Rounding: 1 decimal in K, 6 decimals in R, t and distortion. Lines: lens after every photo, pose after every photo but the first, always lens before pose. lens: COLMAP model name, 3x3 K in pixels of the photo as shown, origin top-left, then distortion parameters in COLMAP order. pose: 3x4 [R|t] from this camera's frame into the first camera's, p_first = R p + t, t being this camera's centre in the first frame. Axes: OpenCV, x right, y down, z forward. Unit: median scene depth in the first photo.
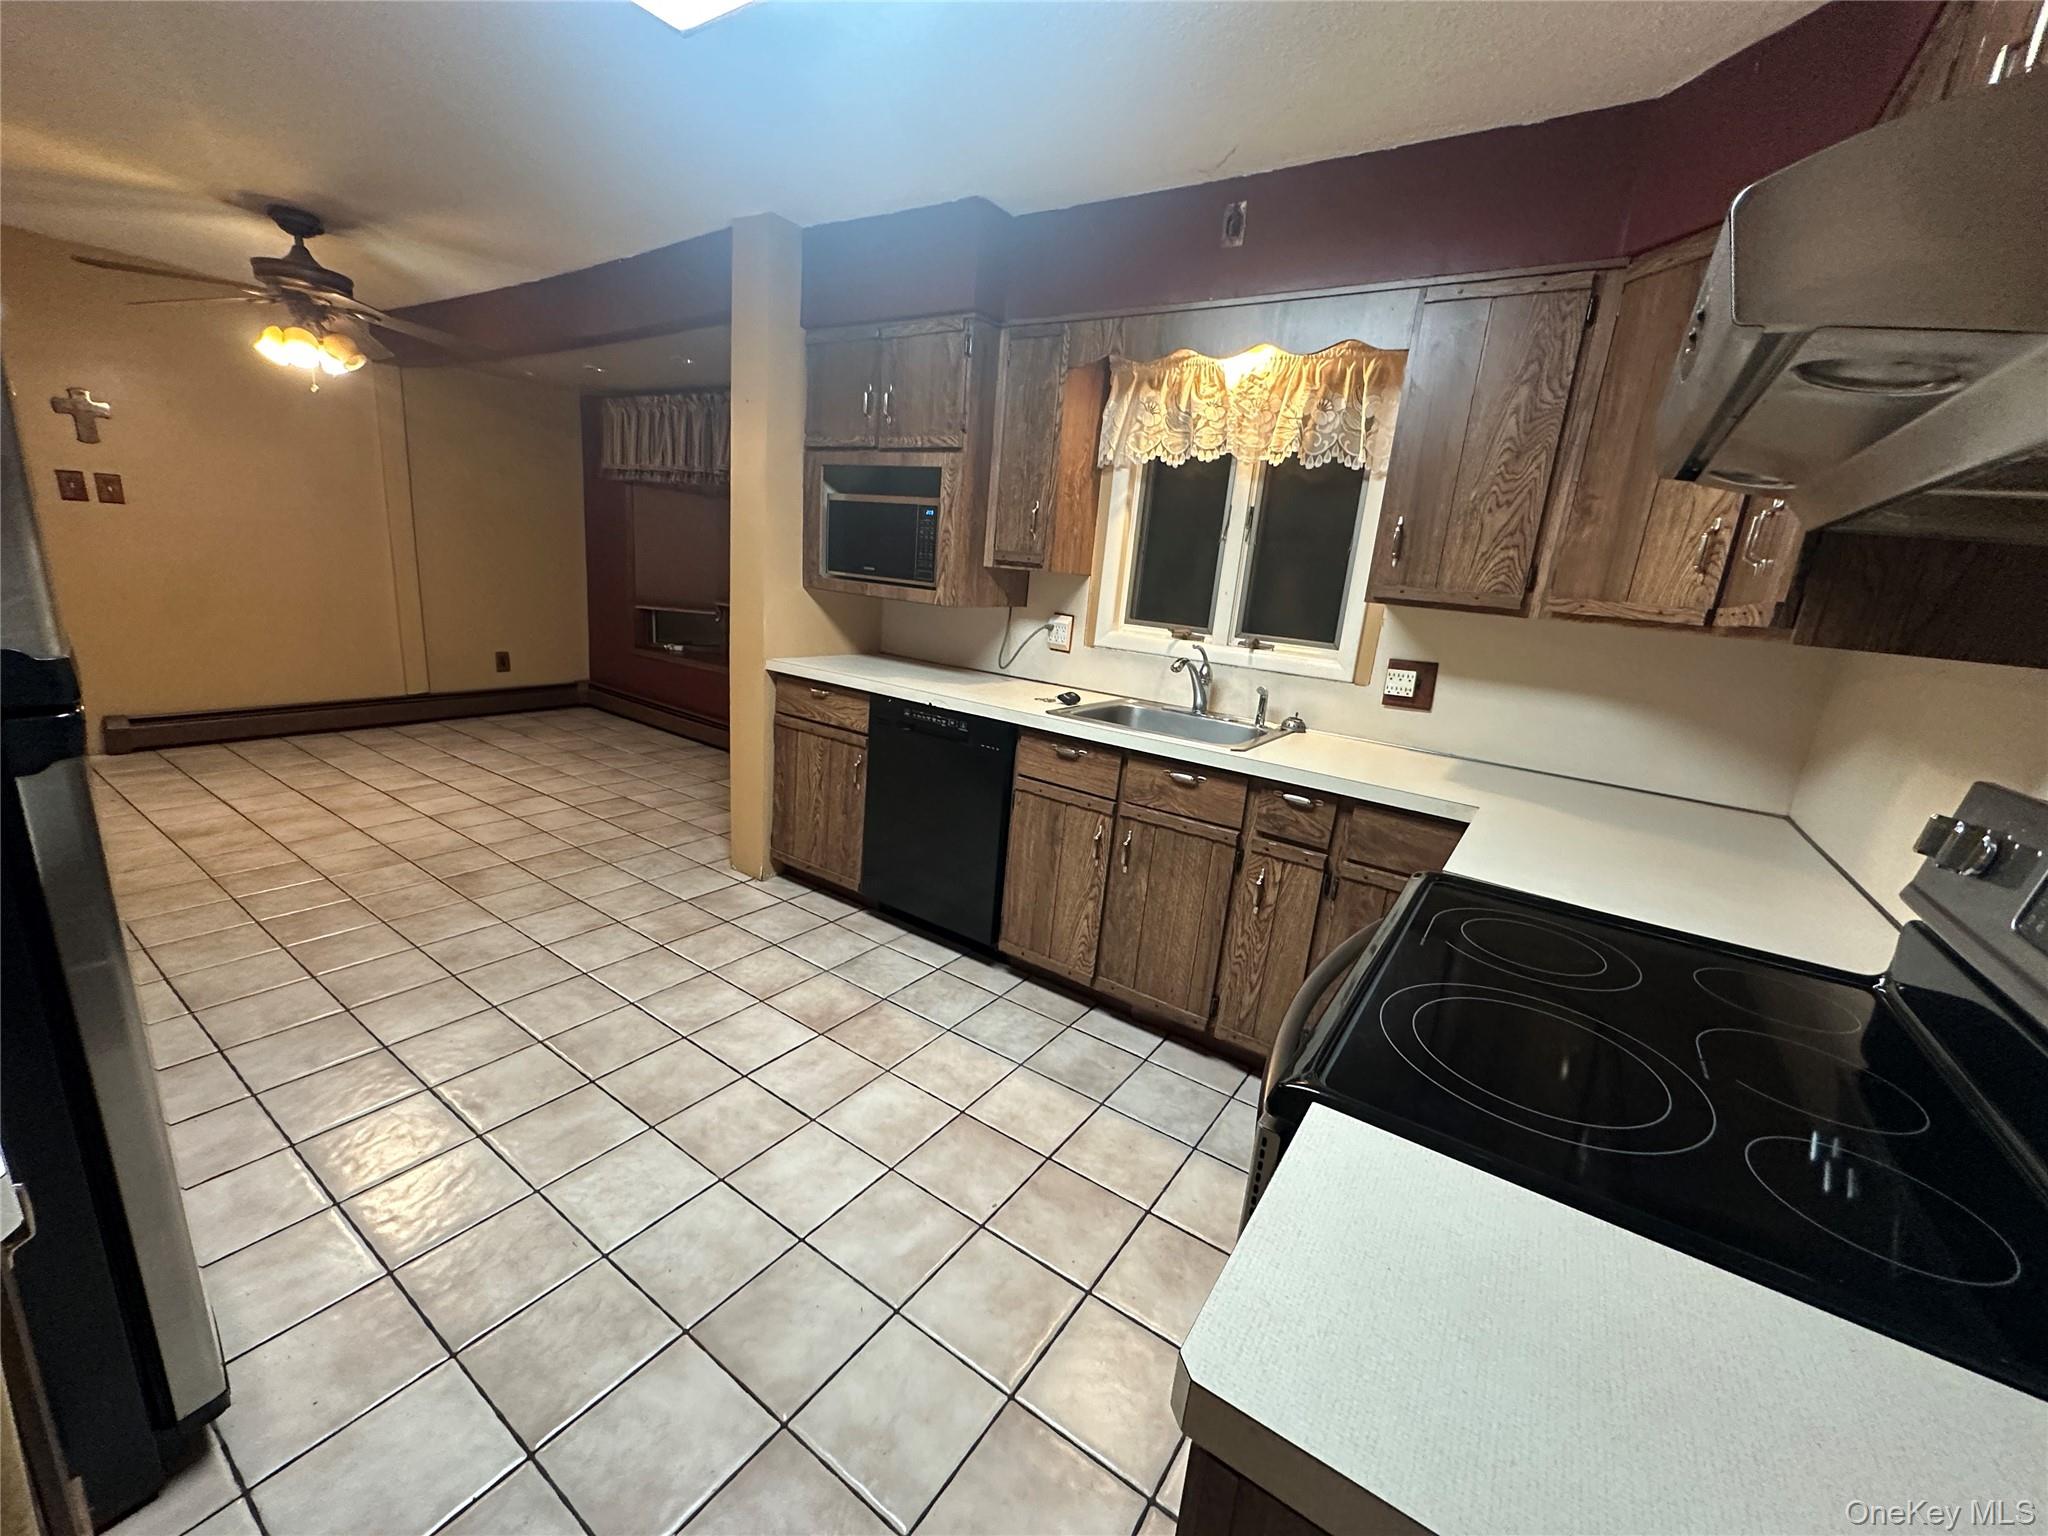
lens RADIAL K [[811.3, 0, 1023.9], [0, 811.3, 782.0], [0, 0, 1]] dist [-0.000113, -0.000008]
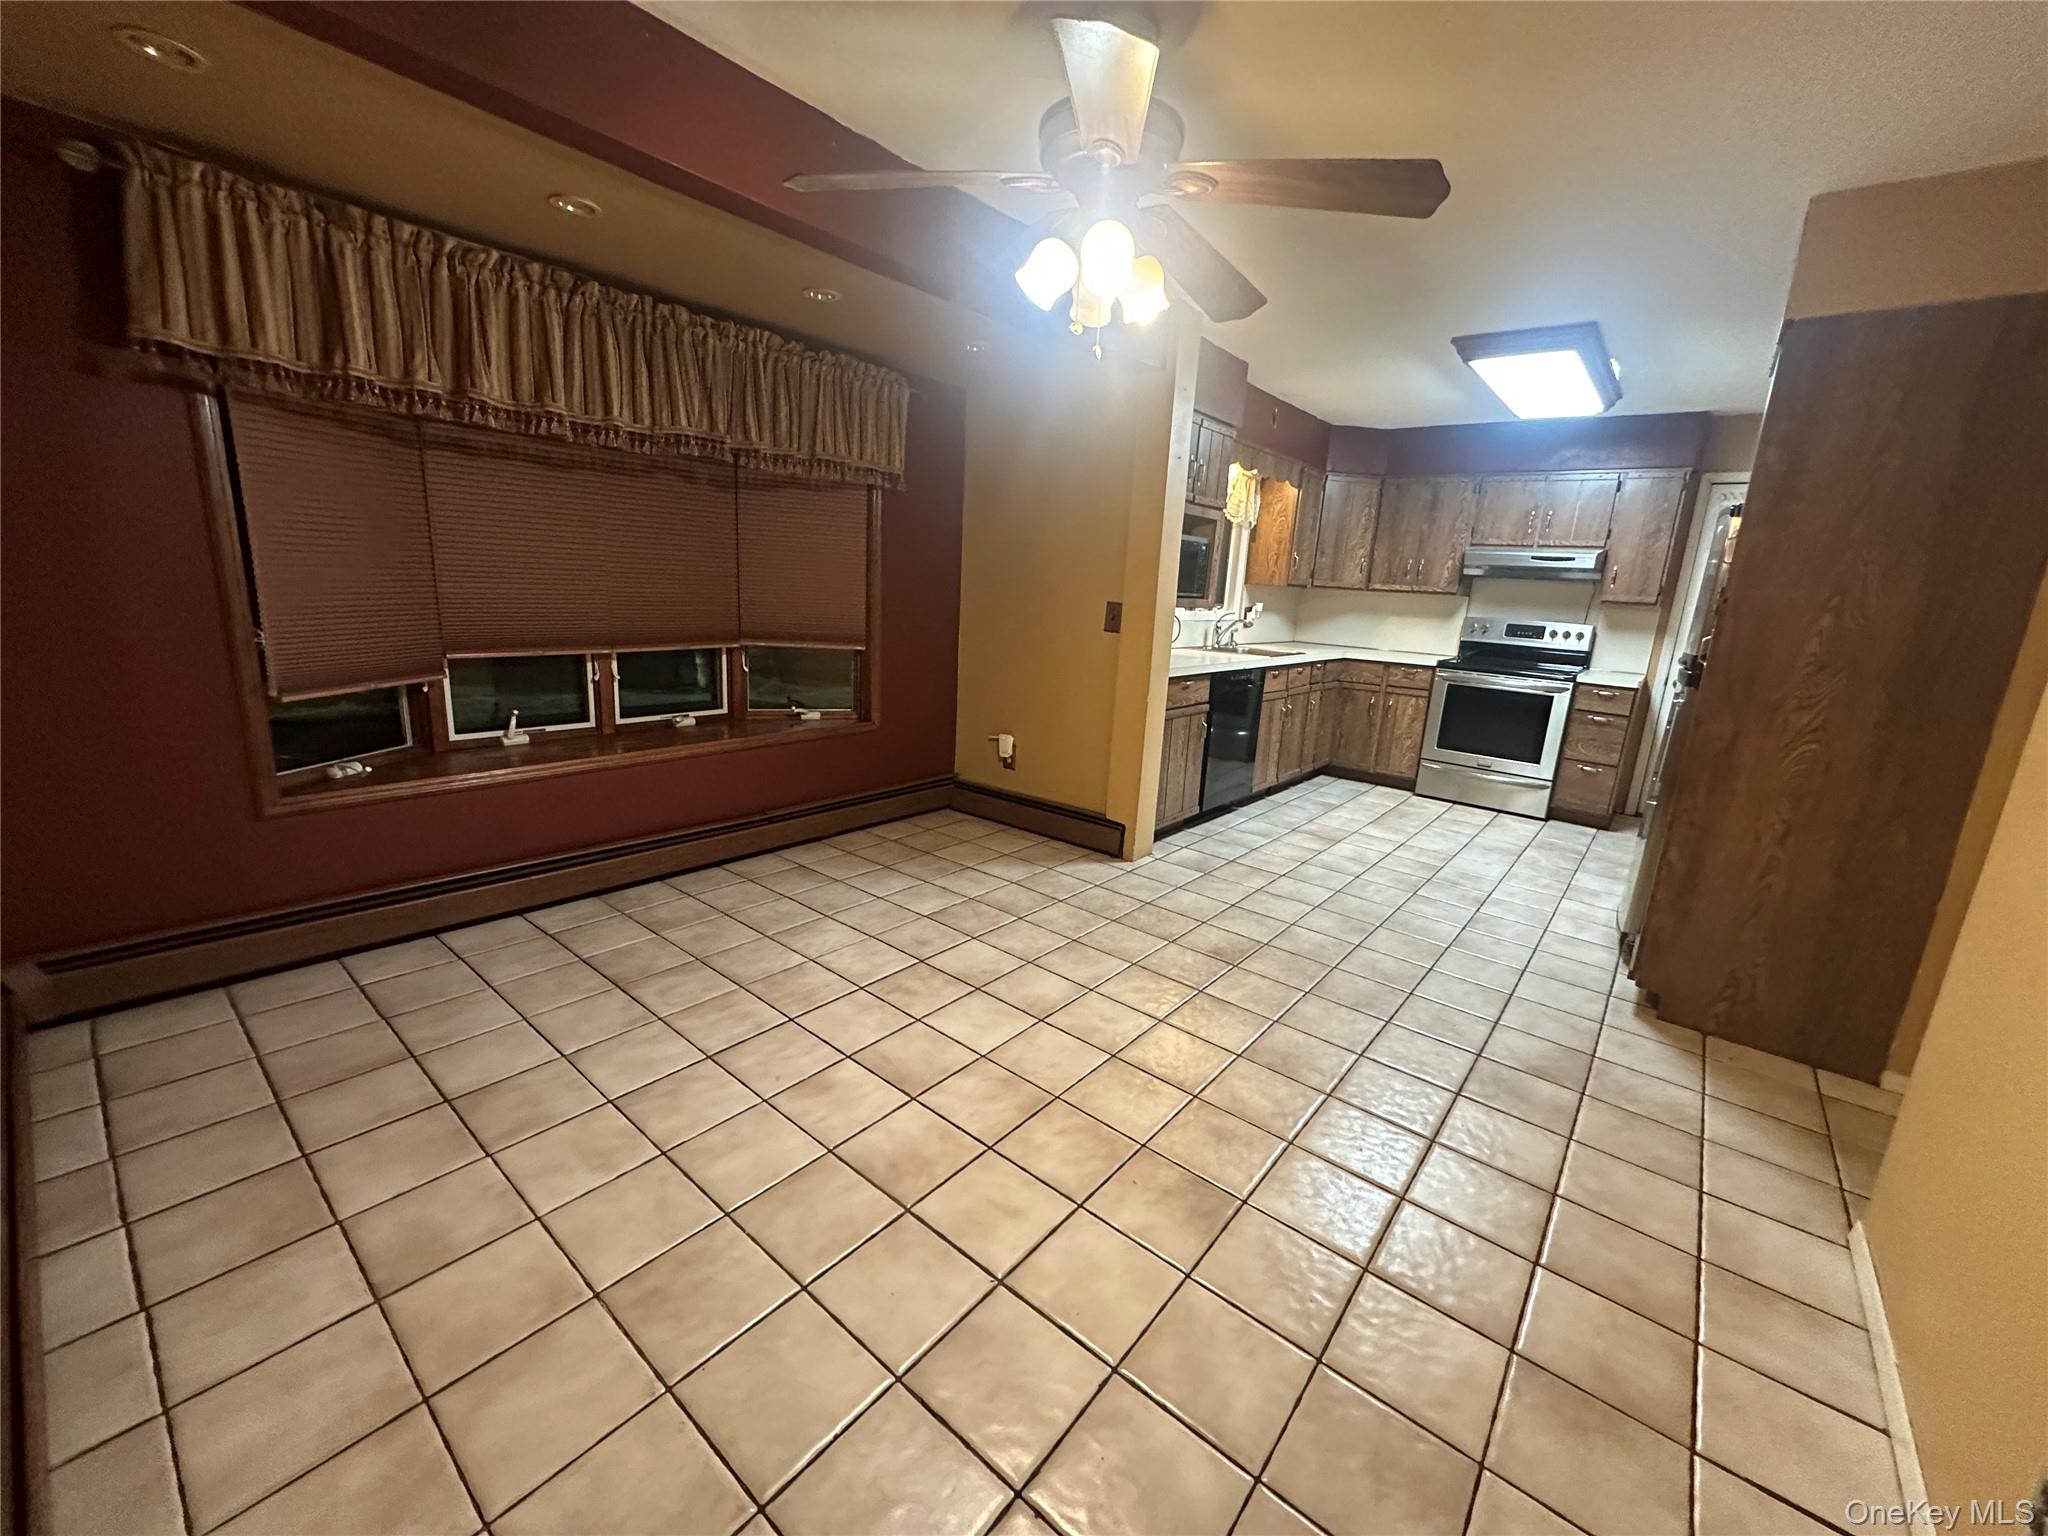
lens RADIAL K [[817.1, 0, 1024.0], [0, 817.1, 768.0], [0, 0, 1]] dist [-0.001304, -0.000061]
pose [[0.102688, -0.314506, 0.943685, -1.504402], [0.207755, 0.934558, 0.288858, -0.401395], [-0.972776, 0.166393, 0.161309, 1.006297]]
